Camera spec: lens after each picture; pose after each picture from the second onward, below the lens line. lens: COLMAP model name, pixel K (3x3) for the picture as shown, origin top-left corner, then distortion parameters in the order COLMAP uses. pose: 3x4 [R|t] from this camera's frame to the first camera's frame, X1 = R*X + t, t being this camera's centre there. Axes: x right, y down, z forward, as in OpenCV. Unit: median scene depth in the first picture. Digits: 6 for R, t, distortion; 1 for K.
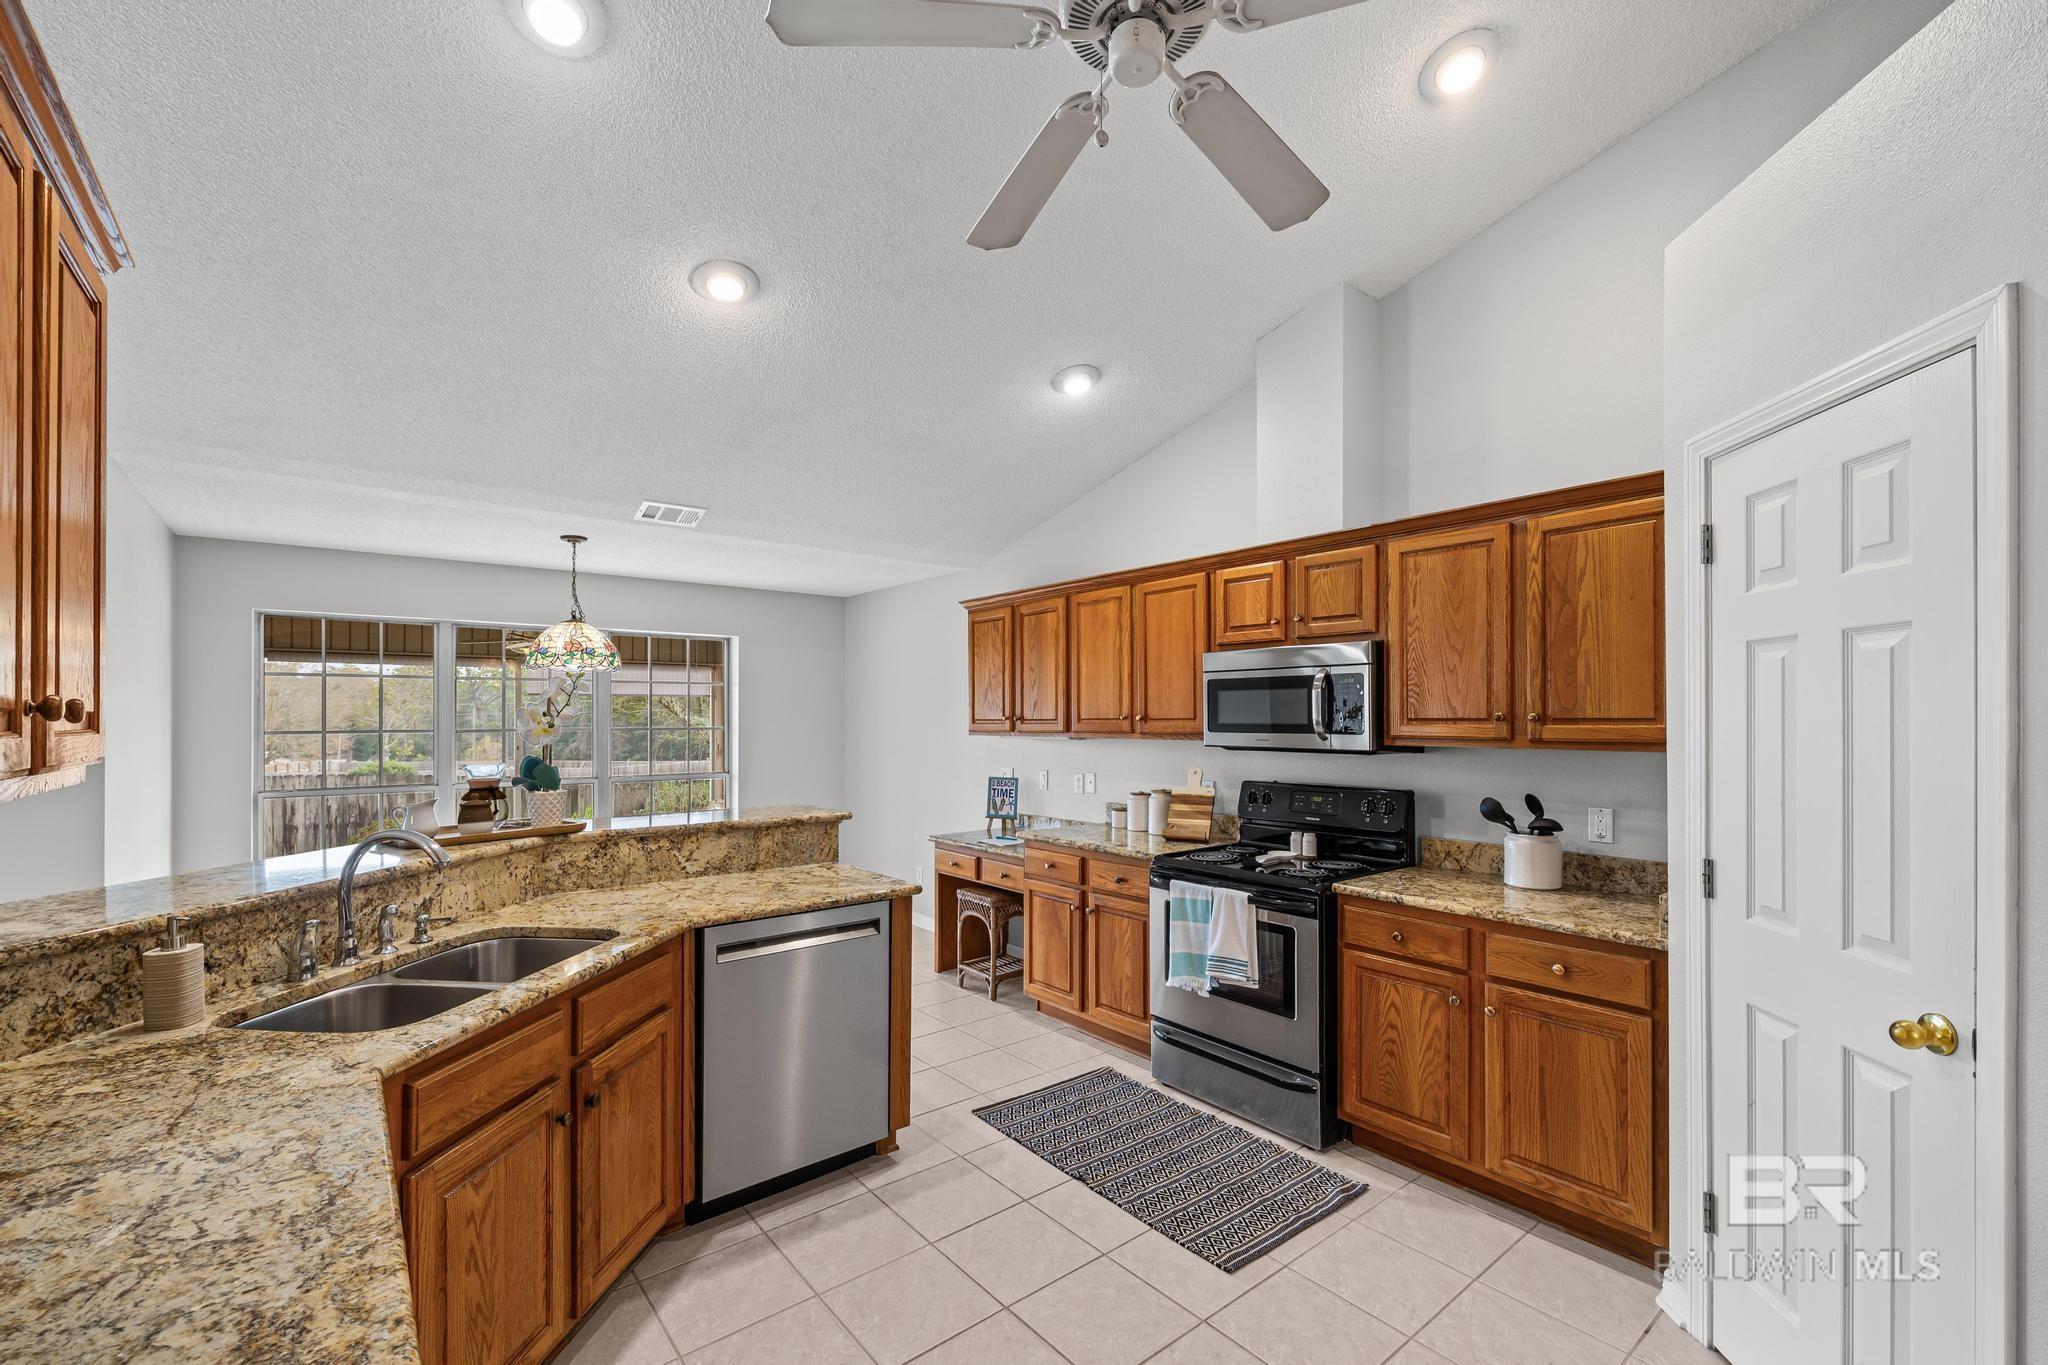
lens RADIAL K [[866.5, 0, 1015.8], [0, 866.5, 711.9], [0, 0, 1]] dist [0.003271, -0.000223]
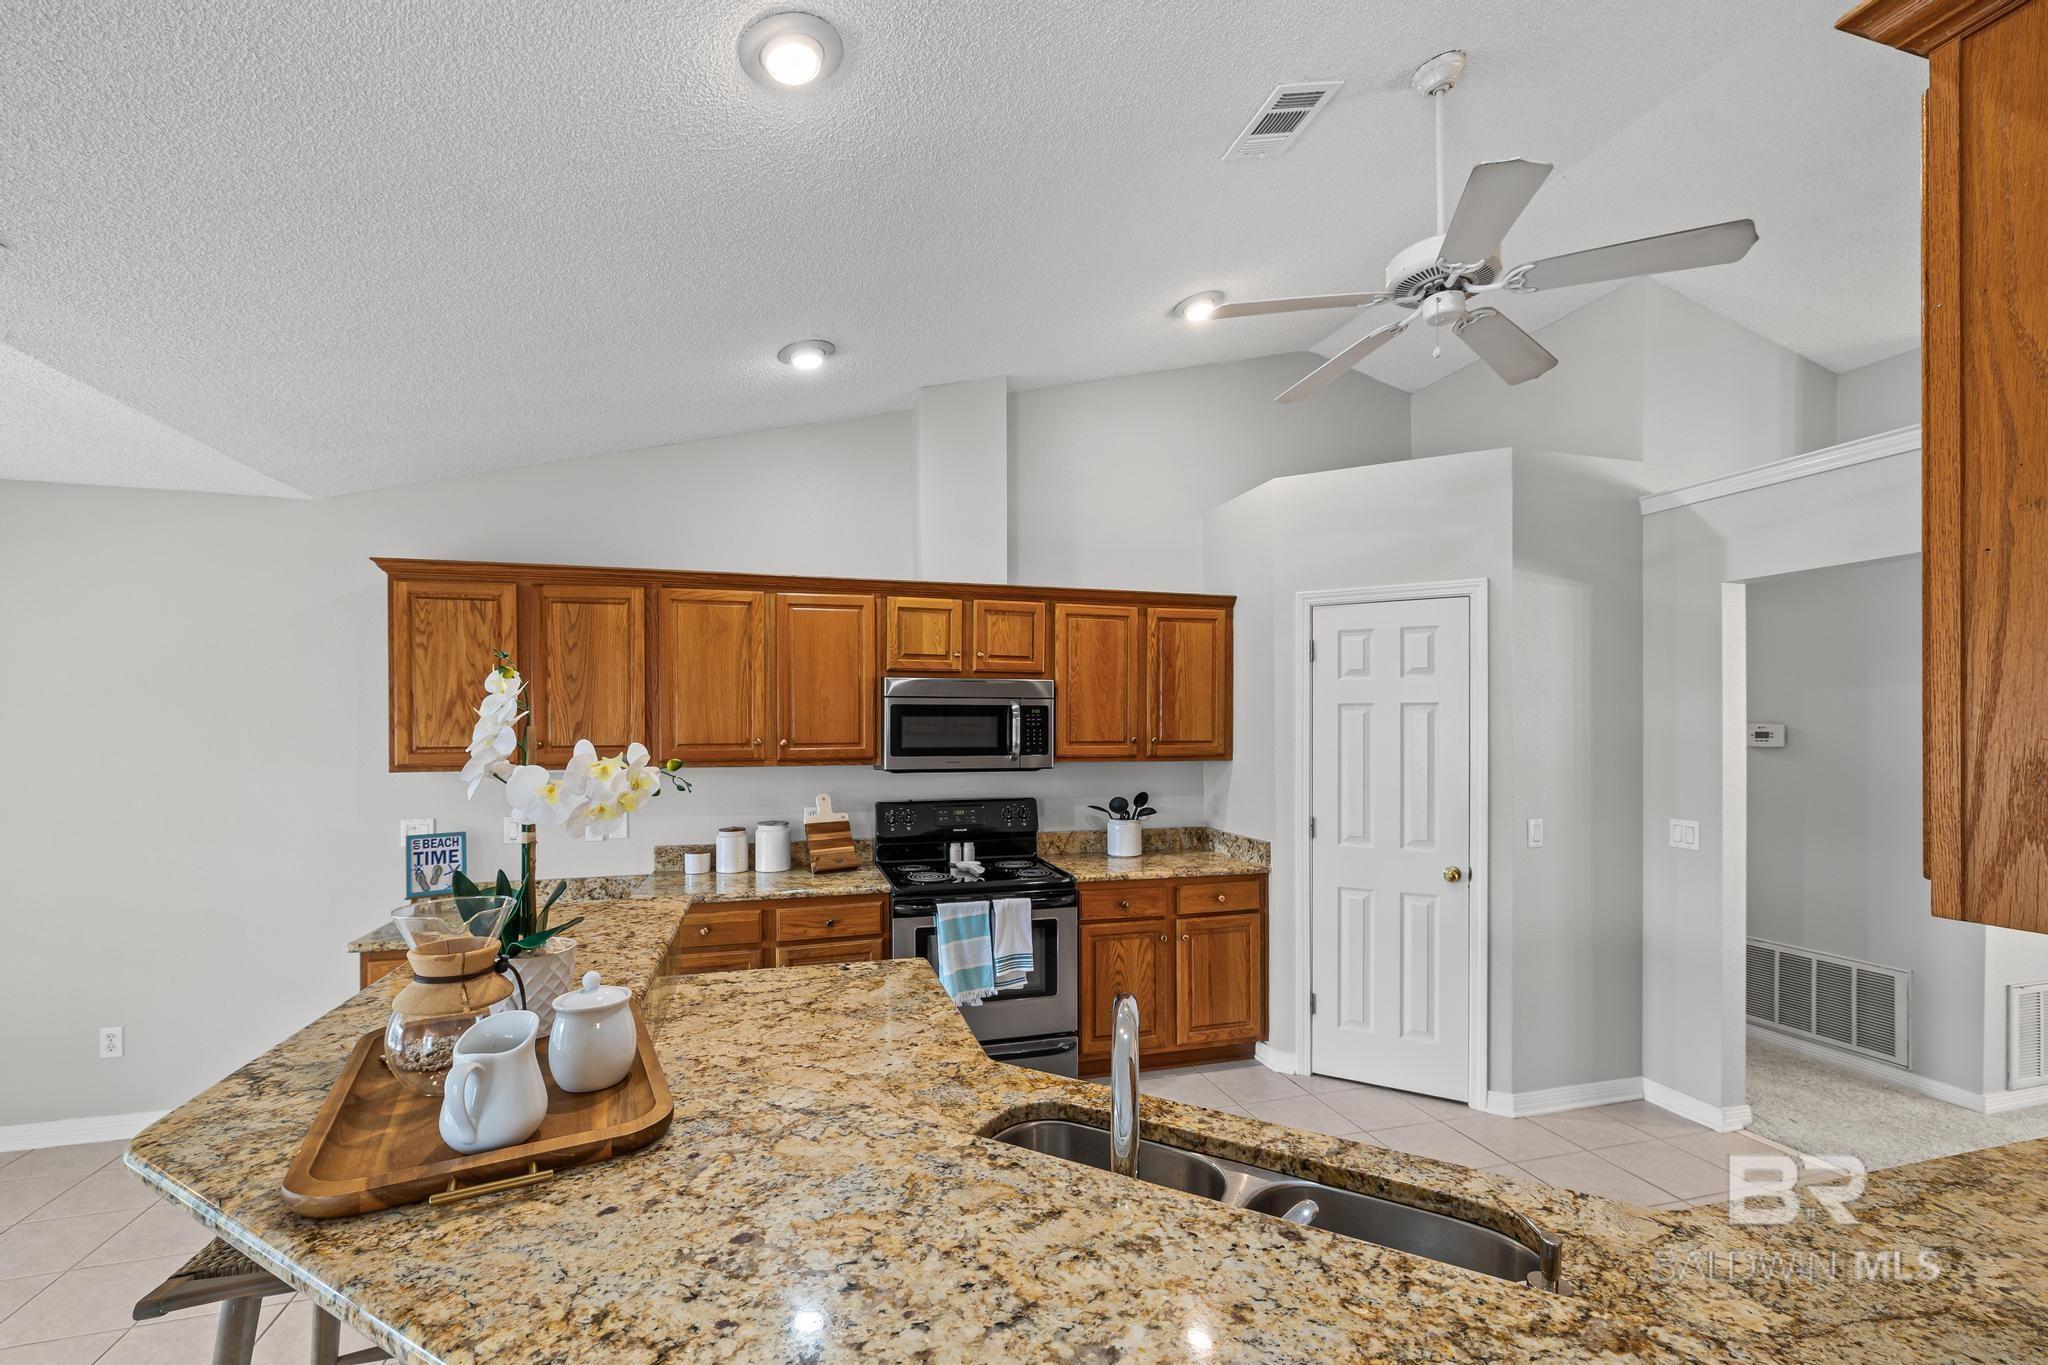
lens RADIAL K [[866.5, 0, 1028.0], [0, 866.5, 716.7], [0, 0, 1]] dist [0.003271, -0.000223]
pose [[0.379938, 0.006760, 0.924987, -0.780447], [-0.007412, 0.999963, -0.004263, -0.024243], [-0.924982, -0.005237, 0.379974, 0.563848]]
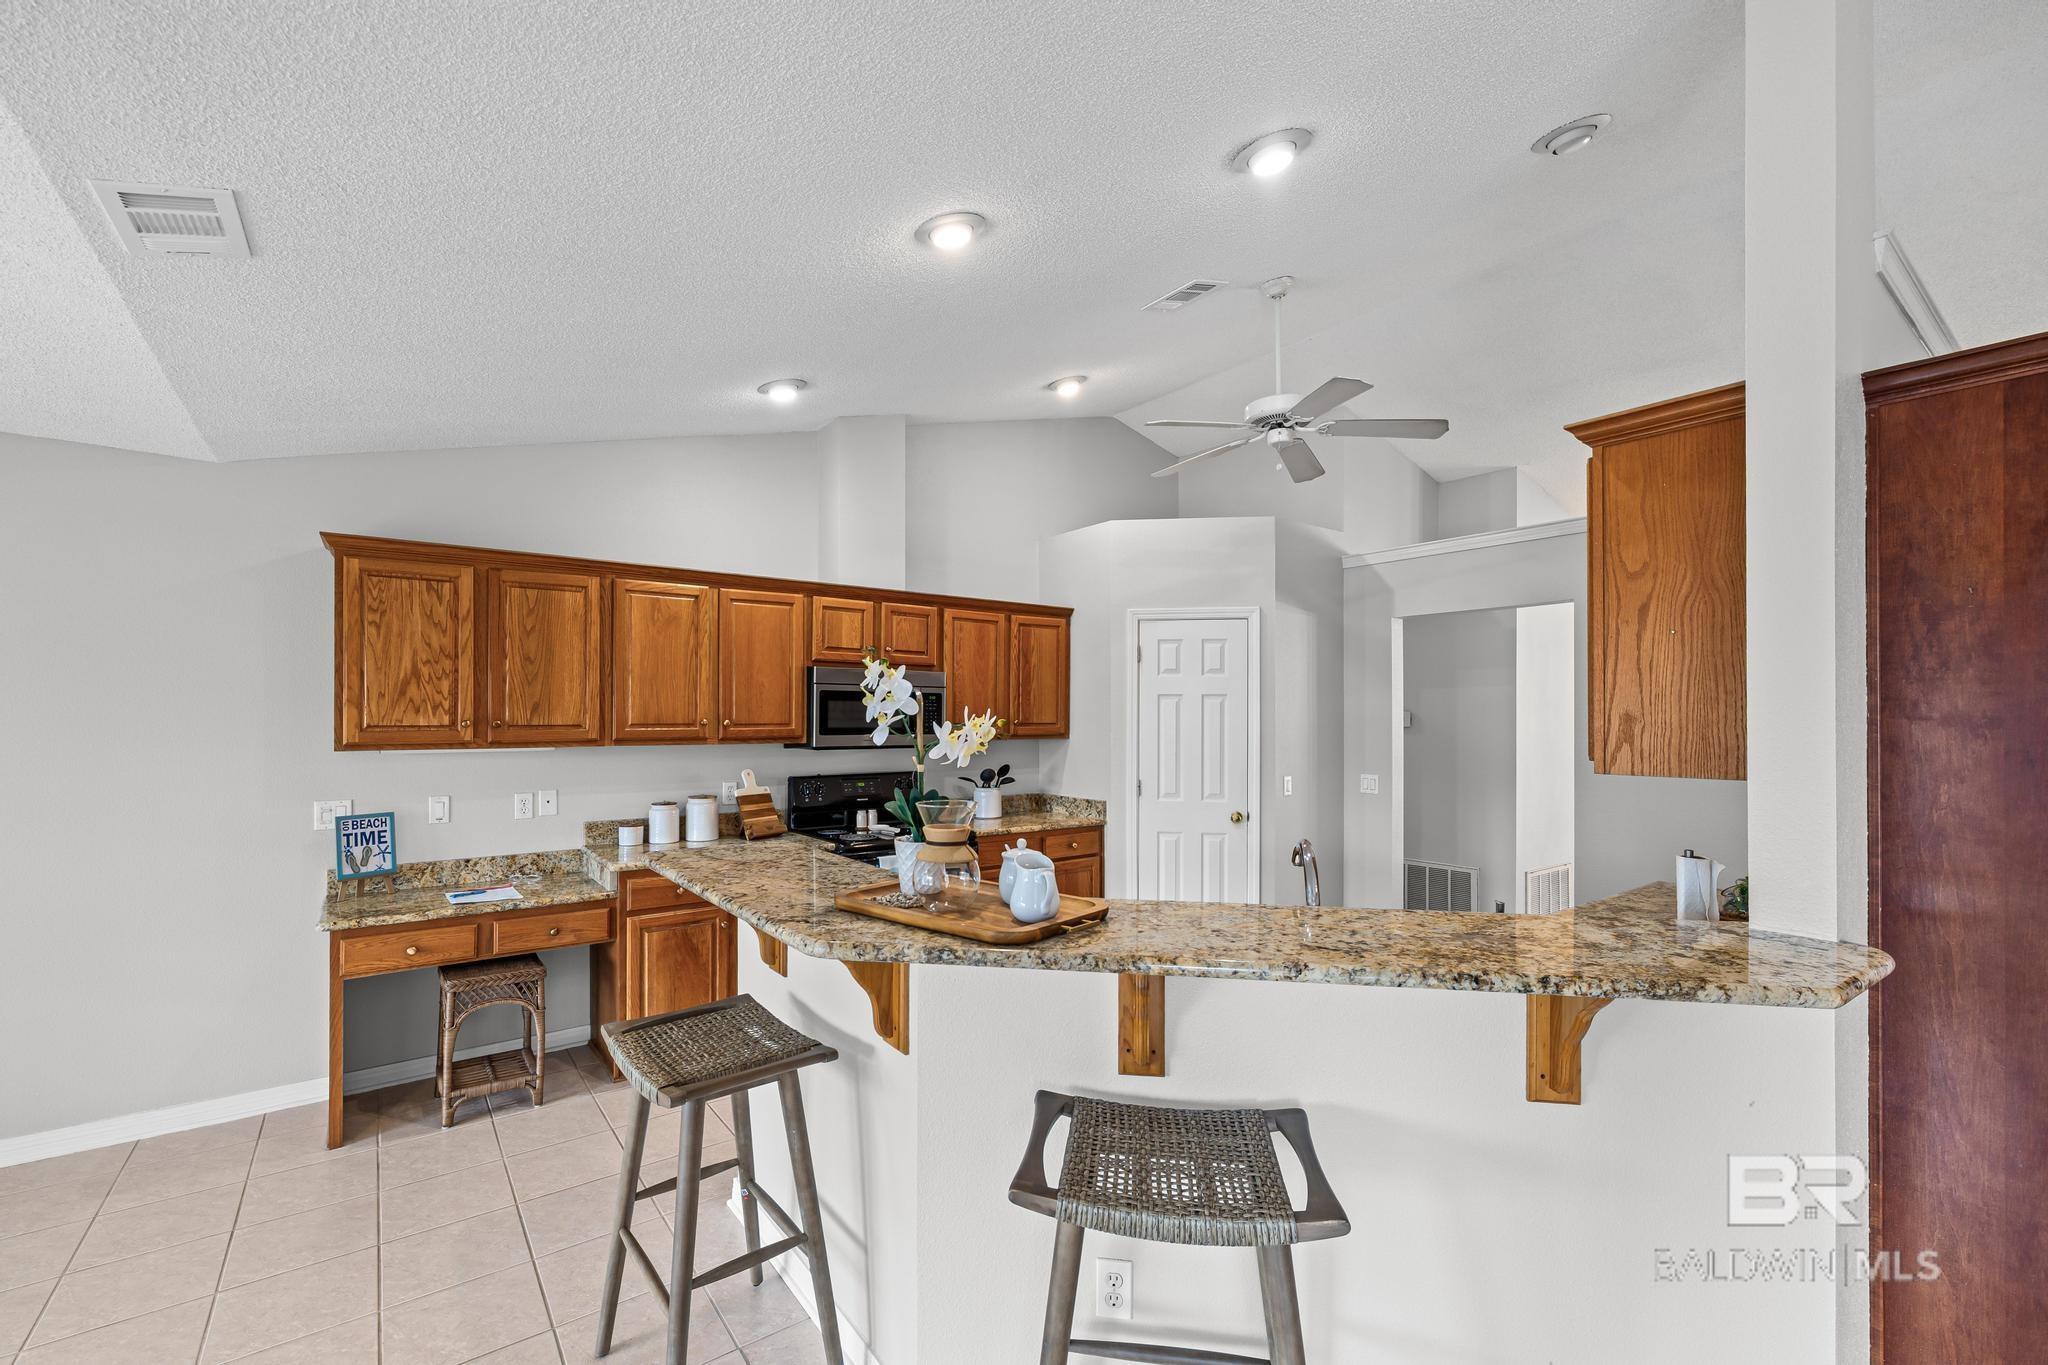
lens RADIAL K [[866.5, 0, 1025.0], [0, 866.5, 699.1], [0, 0, 1]] dist [0.003271, -0.000223]
pose [[0.023521, 0.018665, 0.999549, -1.121983], [-0.012720, 0.999750, -0.018370, -0.008879], [-0.999642, -0.012282, 0.023752, 0.836786]]
